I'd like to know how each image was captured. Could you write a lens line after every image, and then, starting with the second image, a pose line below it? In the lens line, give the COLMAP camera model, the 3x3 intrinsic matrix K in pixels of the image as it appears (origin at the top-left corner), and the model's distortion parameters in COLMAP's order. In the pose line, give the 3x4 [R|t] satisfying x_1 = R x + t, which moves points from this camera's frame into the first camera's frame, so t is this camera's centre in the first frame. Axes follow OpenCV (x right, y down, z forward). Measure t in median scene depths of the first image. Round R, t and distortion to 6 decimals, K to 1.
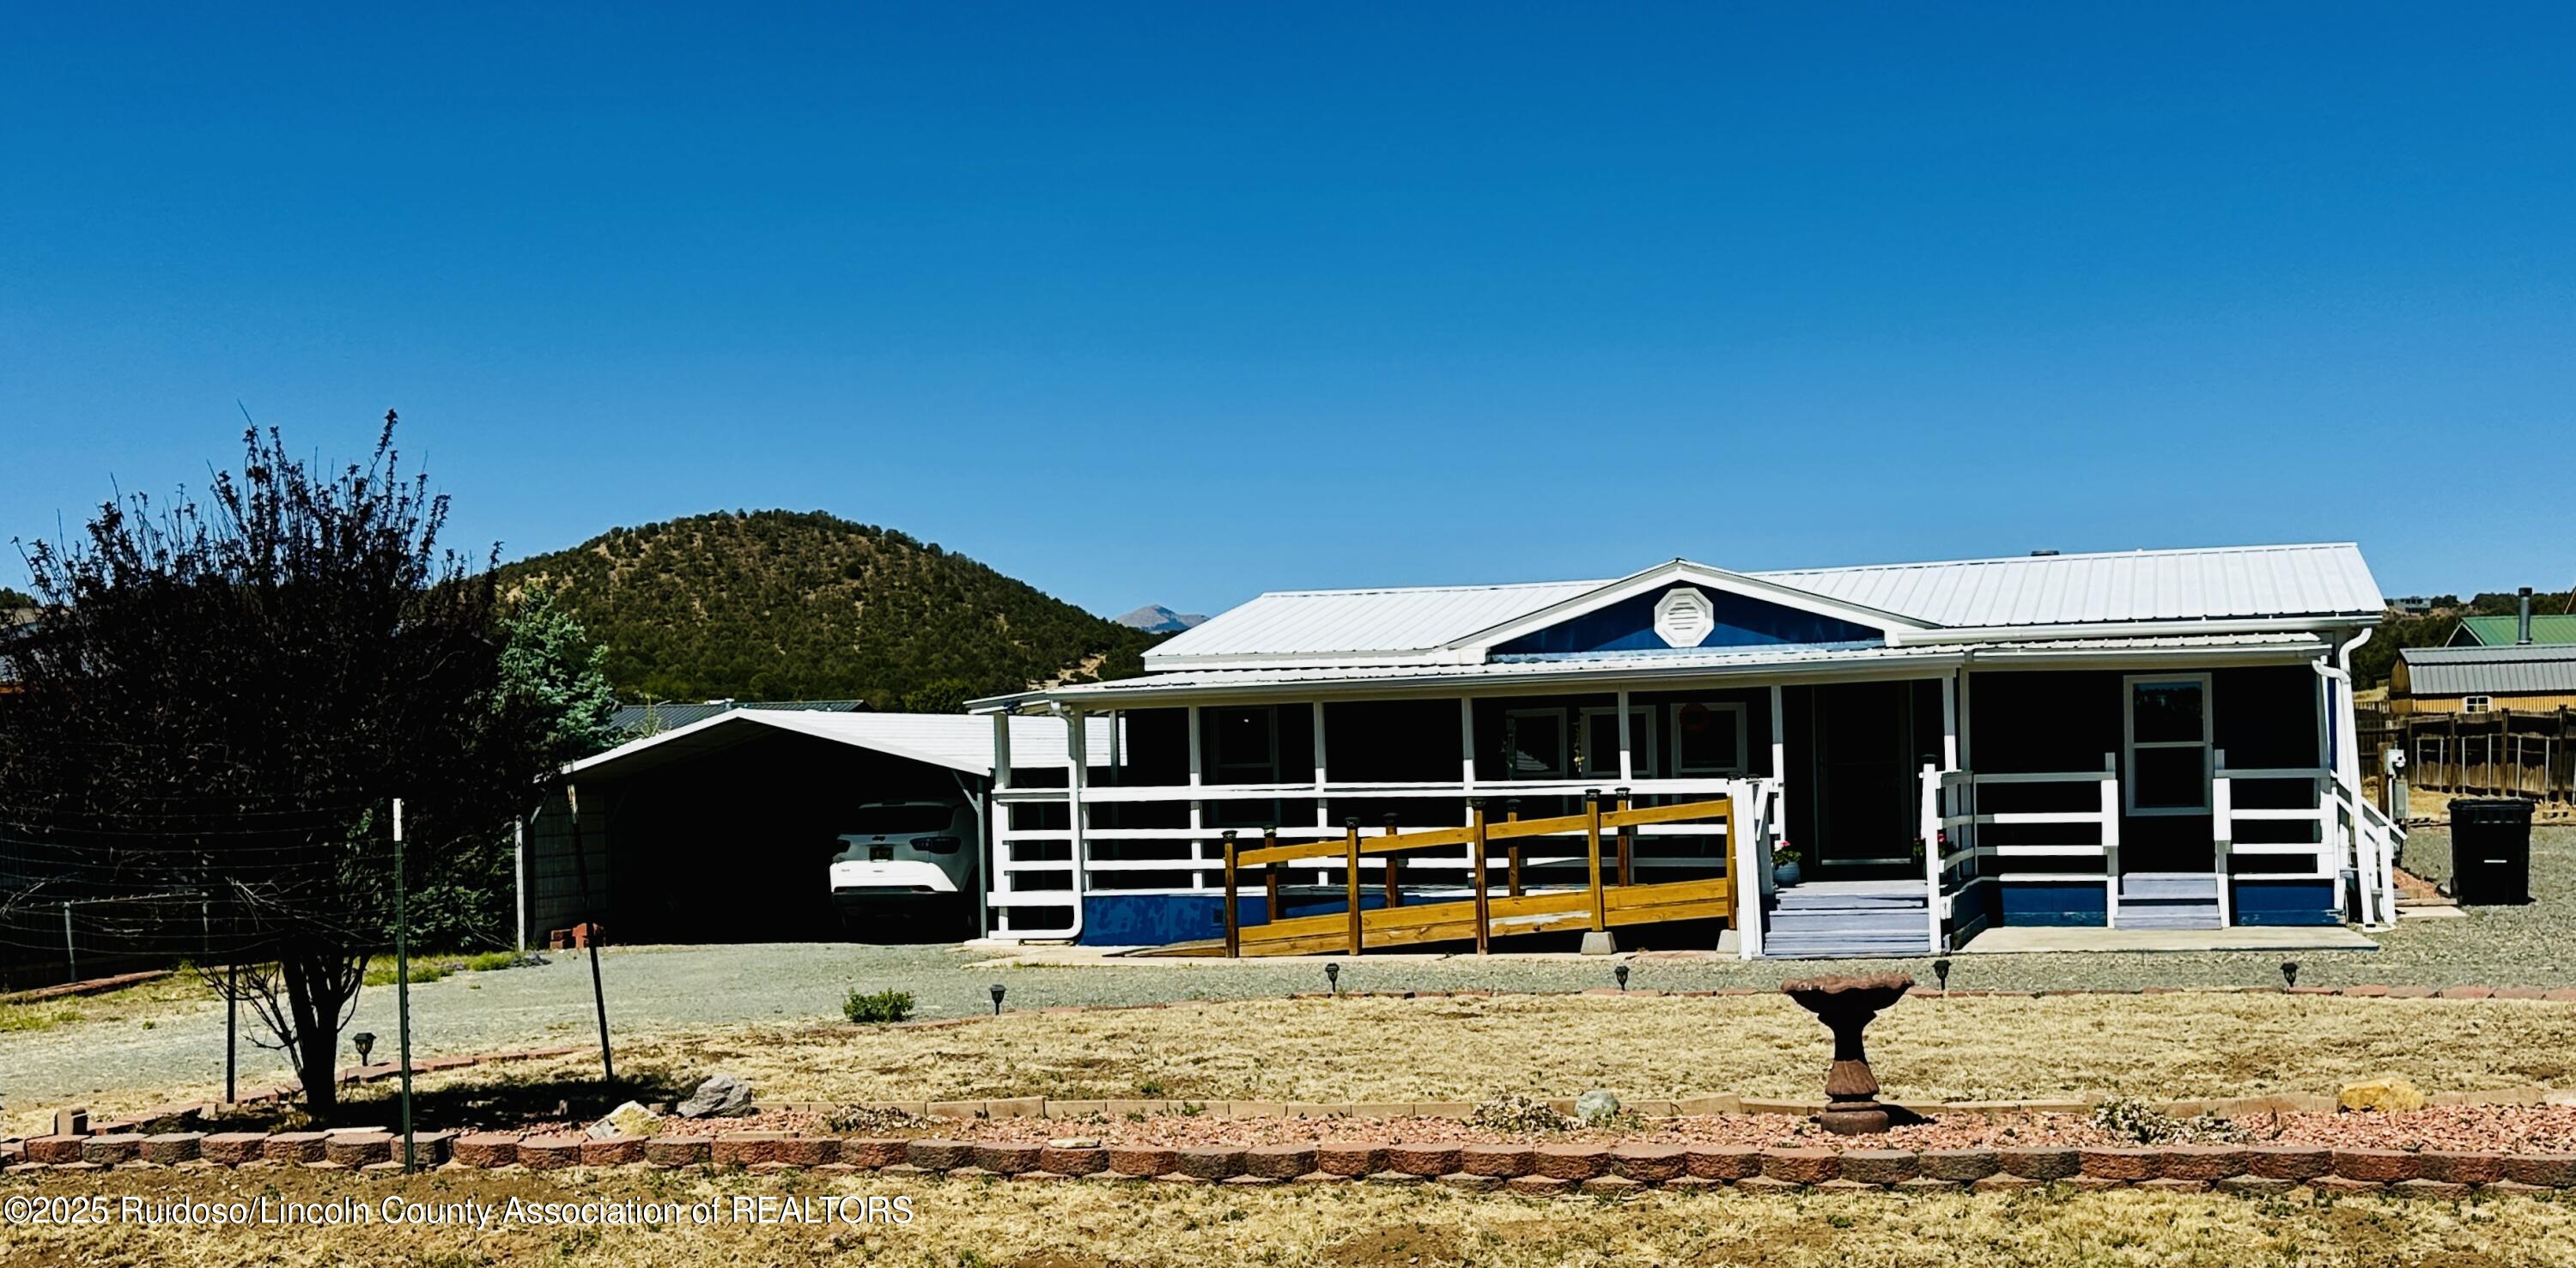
lens RADIAL K [[2375.9, 0, 1287.4], [0, 2375.9, 629.9], [0, 0, 1]] dist [0.010978, 0.000000]
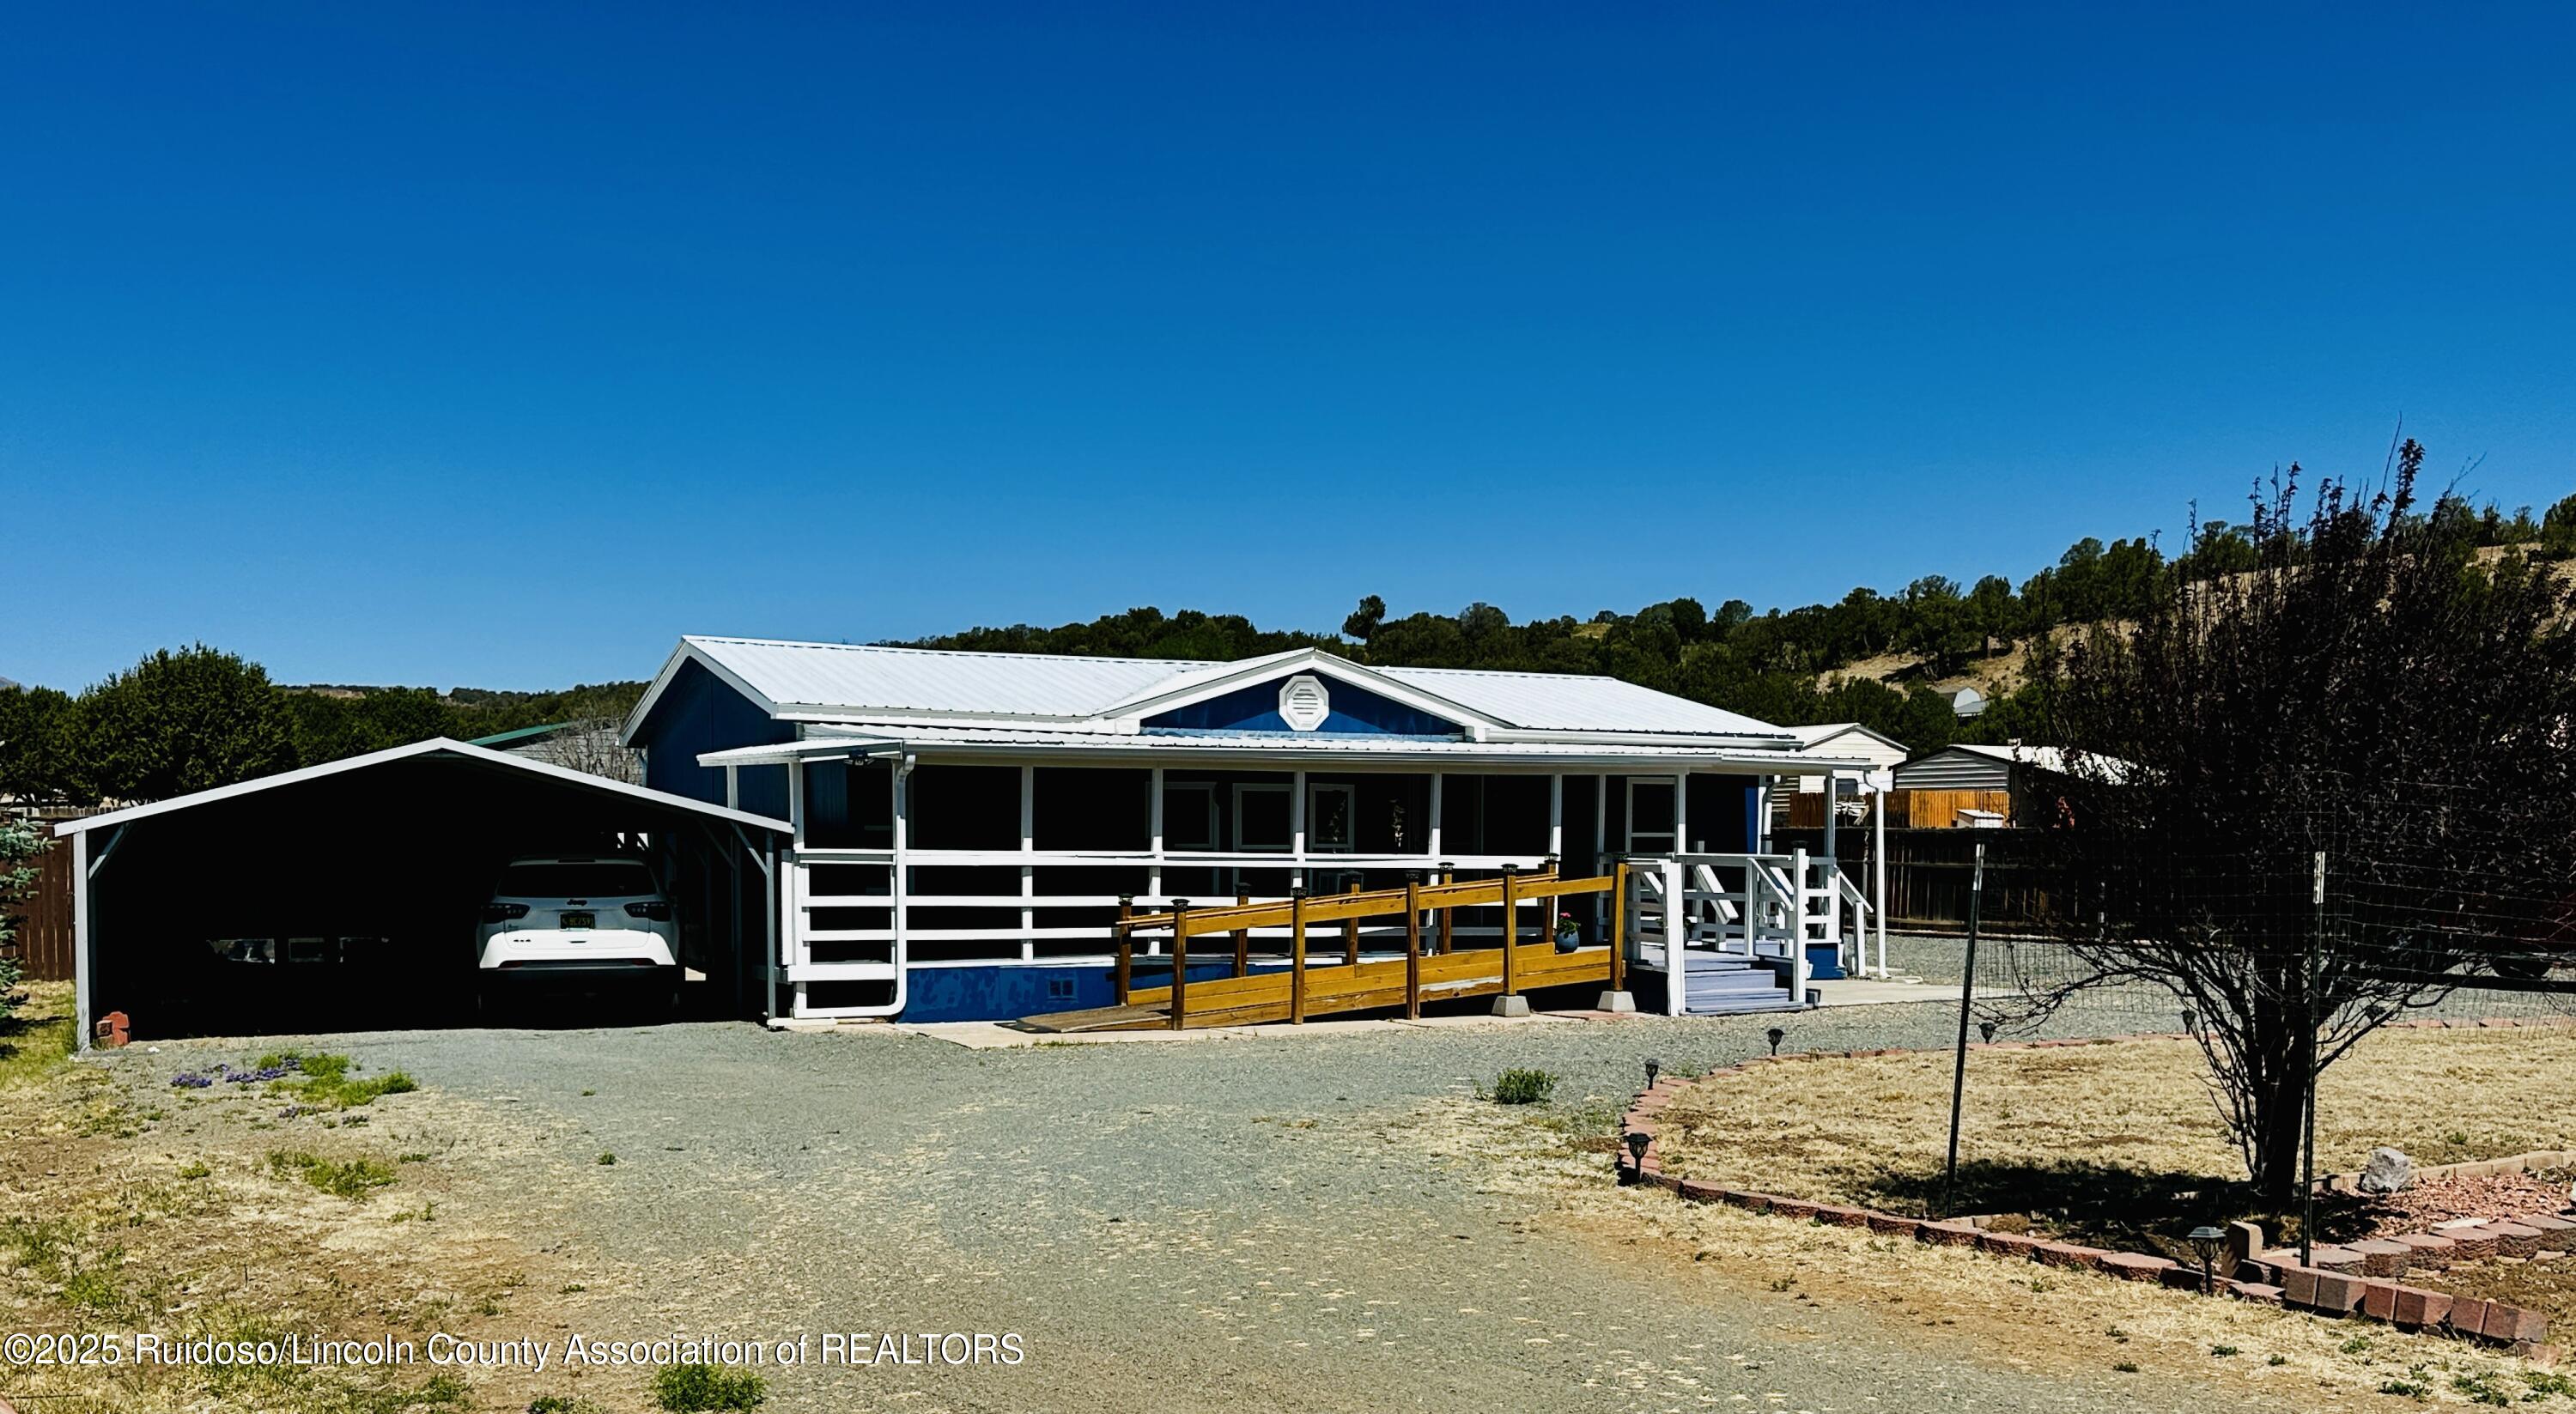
lens RADIAL K [[2275.4, 0, 1287.7], [0, 2275.4, 707.8], [0, 0, 1]] dist [-0.045467, 0.002699]
pose [[0.744912, 0.064969, 0.663992, -0.561389], [-0.063516, 0.997633, -0.026359, 0.026220], [-0.664132, -0.022539, 0.747275, 0.257634]]
